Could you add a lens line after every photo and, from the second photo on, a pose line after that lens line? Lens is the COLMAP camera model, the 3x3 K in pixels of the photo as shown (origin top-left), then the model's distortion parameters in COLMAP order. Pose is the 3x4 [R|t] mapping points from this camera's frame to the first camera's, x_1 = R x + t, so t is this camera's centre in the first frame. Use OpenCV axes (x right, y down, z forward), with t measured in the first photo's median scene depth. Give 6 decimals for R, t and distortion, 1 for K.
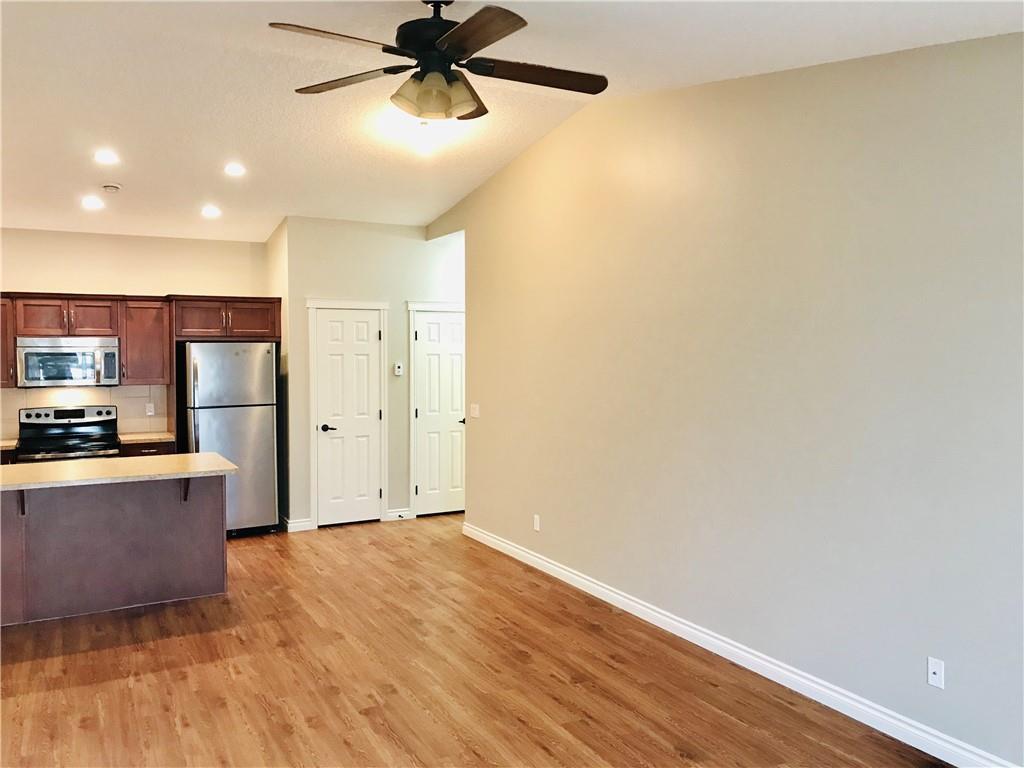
lens RADIAL K [[840.8, 0, 516.1], [0, 840.8, 371.1], [0, 0, 1]] dist [0.037430, -0.026327]
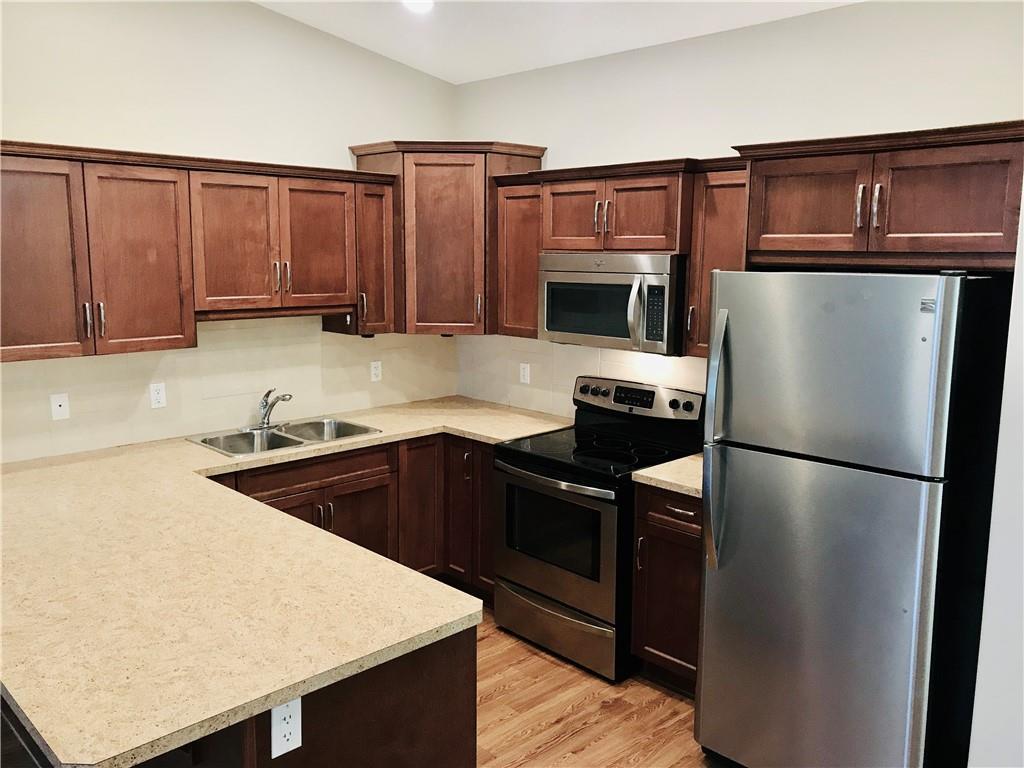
lens RADIAL K [[840.8, 0, 507.4], [0, 840.8, 376.3], [0, 0, 1]] dist [0.037430, -0.026327]
pose [[0.266225, 0.149485, -0.952249, -0.042562], [-0.037900, 0.988761, 0.144621, -0.036949], [0.963165, -0.002412, 0.268899, 0.792246]]
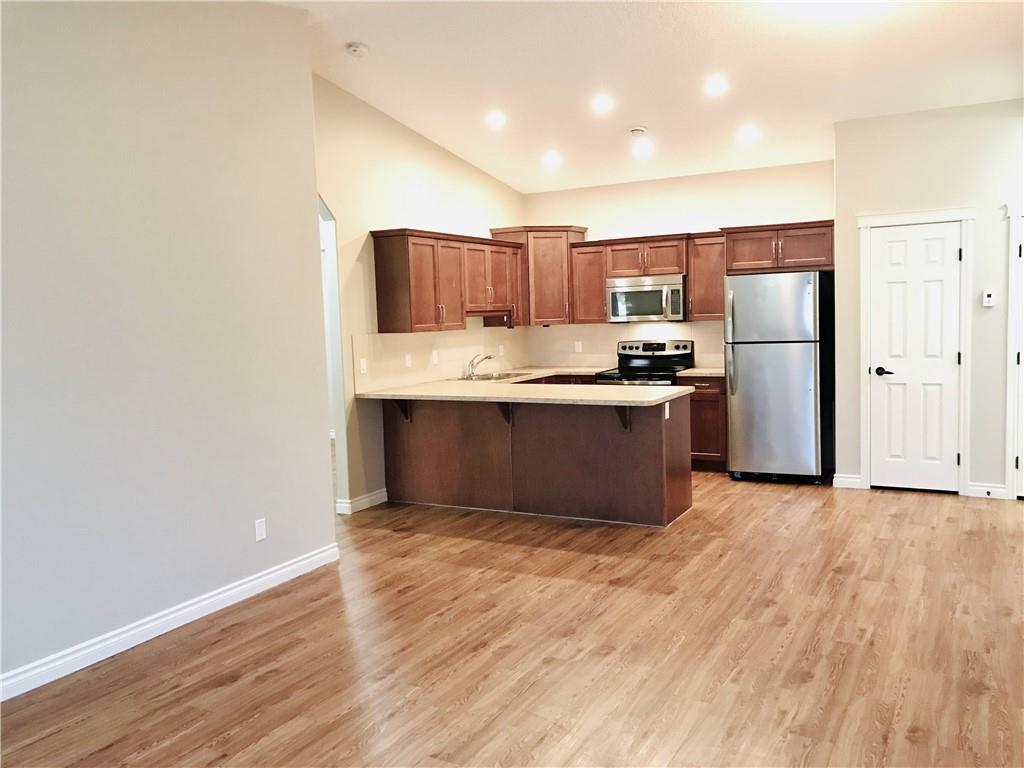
lens RADIAL K [[840.8, 0, 507.7], [0, 840.8, 377.6], [0, 0, 1]] dist [0.037430, -0.026327]
pose [[0.538308, 0.050890, -0.841210, 0.297917], [0.006454, 0.997897, 0.064499, 0.018596], [0.842723, -0.040150, 0.536847, 0.255076]]
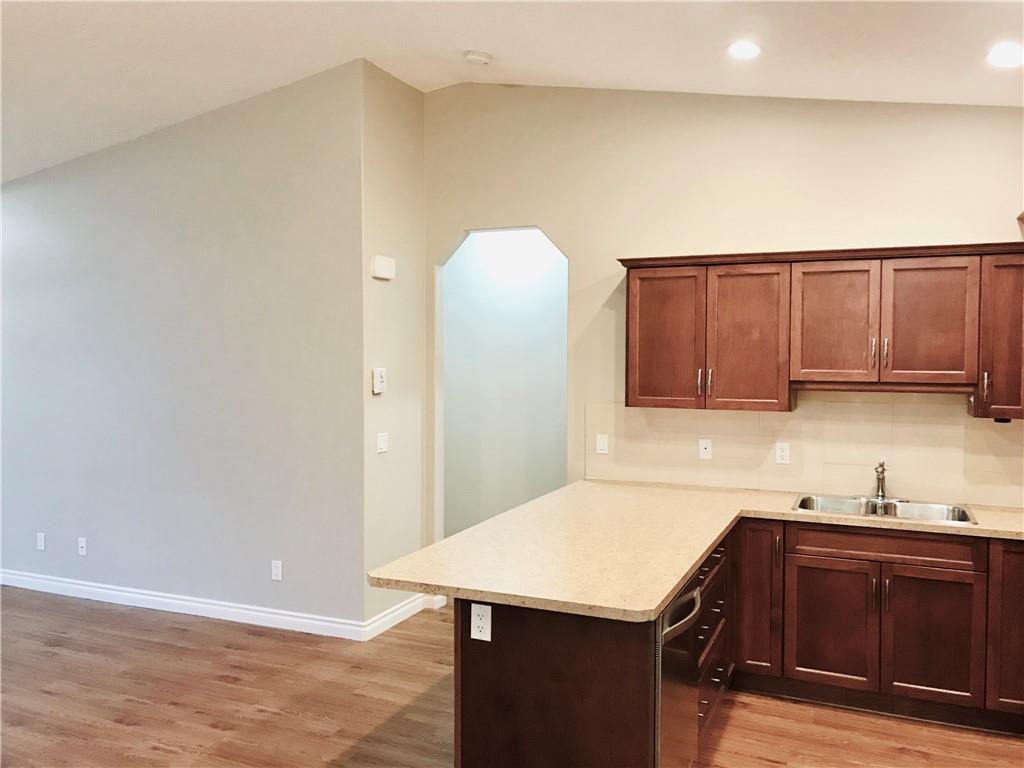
lens RADIAL K [[840.8, 0, 516.9], [0, 840.8, 375.2], [0, 0, 1]] dist [0.037430, -0.026327]
pose [[-0.789796, 0.014967, -0.613187, -0.066246], [-0.020267, 0.998520, 0.050477, -0.025272], [0.613034, 0.052294, -0.788324, 1.090376]]
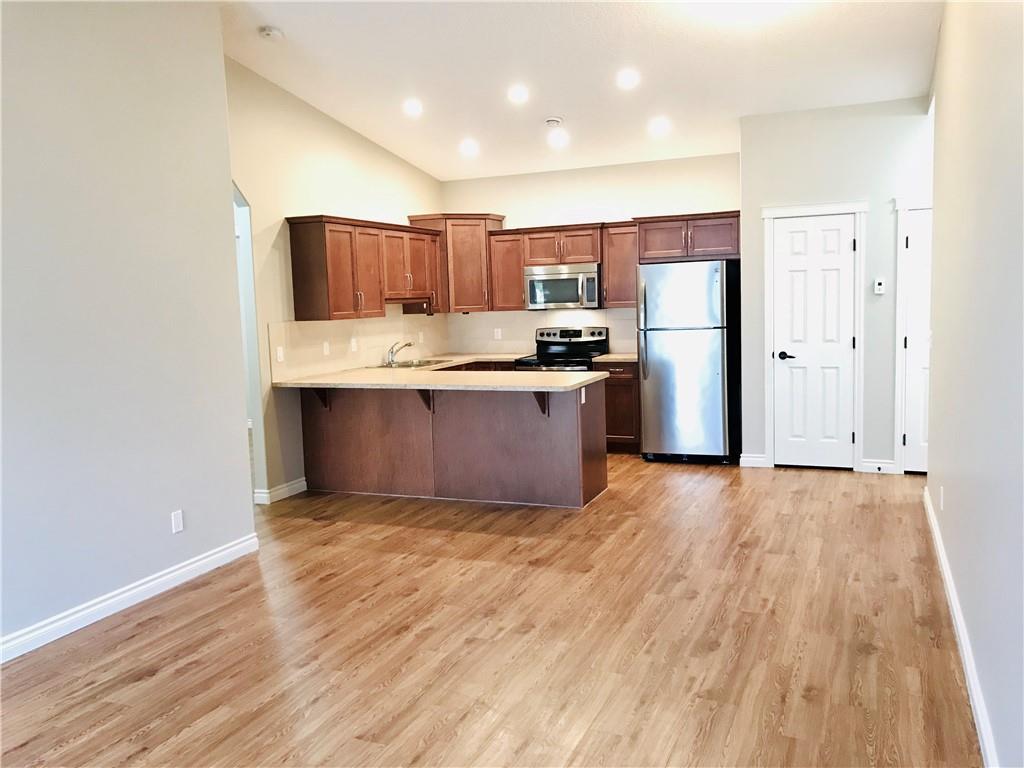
lens RADIAL K [[840.8, 0, 509.6], [0, 840.8, 372.1], [0, 0, 1]] dist [0.037430, -0.026327]
pose [[0.618651, 0.054025, -0.783806, 0.307118], [0.008563, 0.997110, 0.075486, 0.016826], [0.785619, -0.053411, 0.616401, 0.248134]]
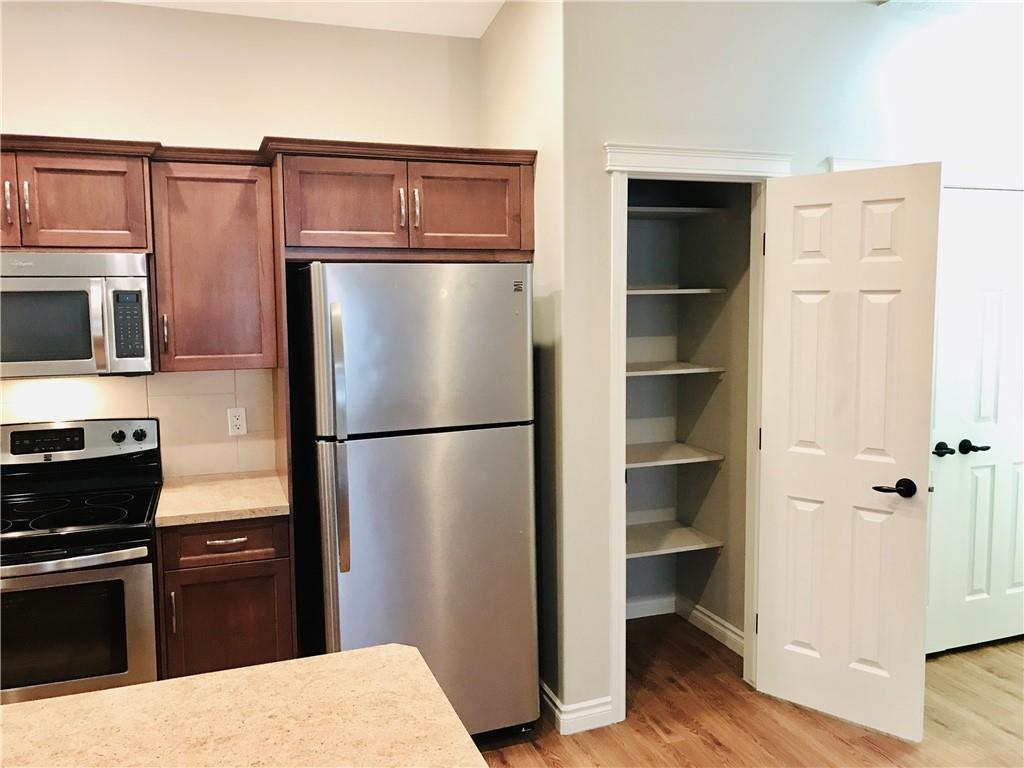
lens RADIAL K [[840.8, 0, 510.8], [0, 840.8, 374.0], [0, 0, 1]] dist [0.037430, -0.026327]
pose [[0.988902, 0.005736, -0.148461, -0.244812], [0.004437, 0.997669, 0.068101, -0.009426], [0.148506, -0.068003, 0.986571, 0.635710]]
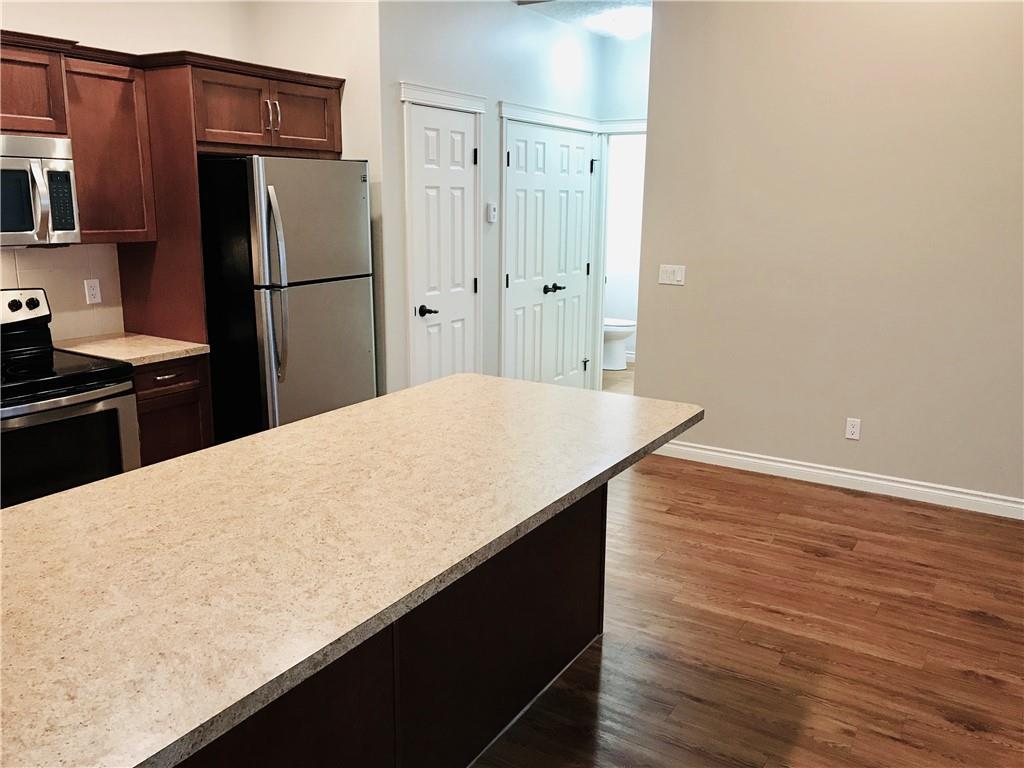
lens RADIAL K [[840.8, 0, 509.7], [0, 840.8, 375.4], [0, 0, 1]] dist [0.037430, -0.026327]
pose [[0.866058, -0.093925, 0.491041, -0.505150], [0.004159, 0.983513, 0.180788, 0.004413], [-0.499926, -0.154531, 0.852170, 0.472420]]
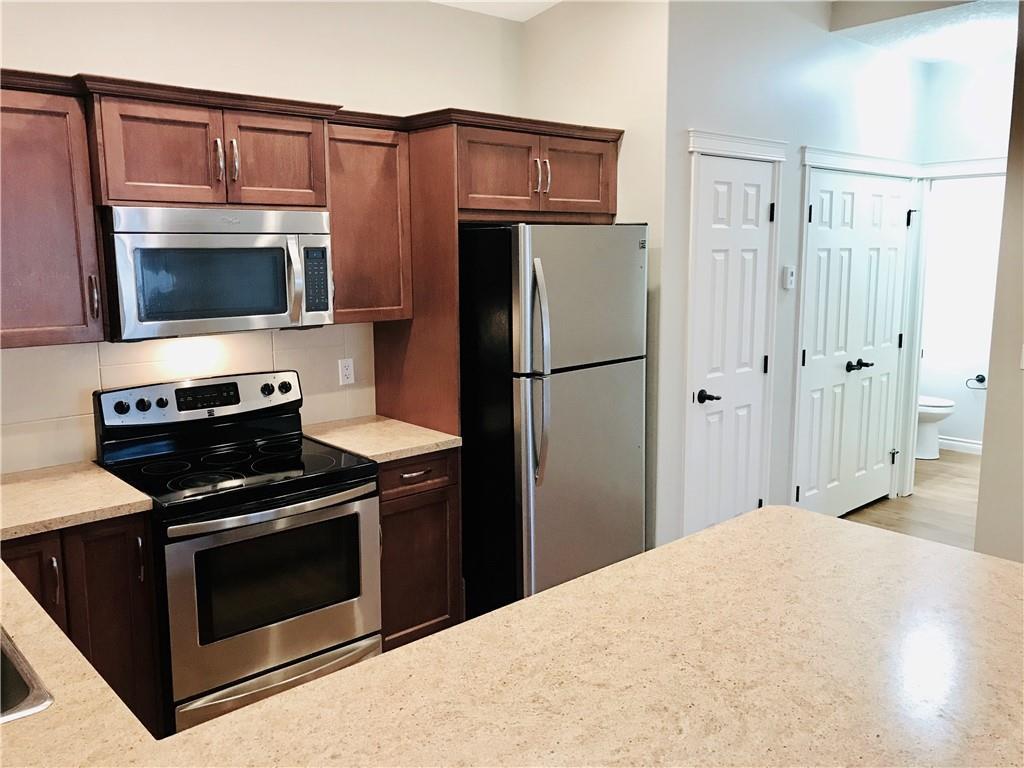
lens RADIAL K [[840.8, 0, 511.3], [0, 840.8, 374.4], [0, 0, 1]] dist [0.037430, -0.026327]
pose [[0.972453, -0.039423, 0.229742, -0.484556], [0.011542, 0.992529, 0.121458, -0.009303], [-0.232814, -0.115461, 0.965643, 0.571539]]
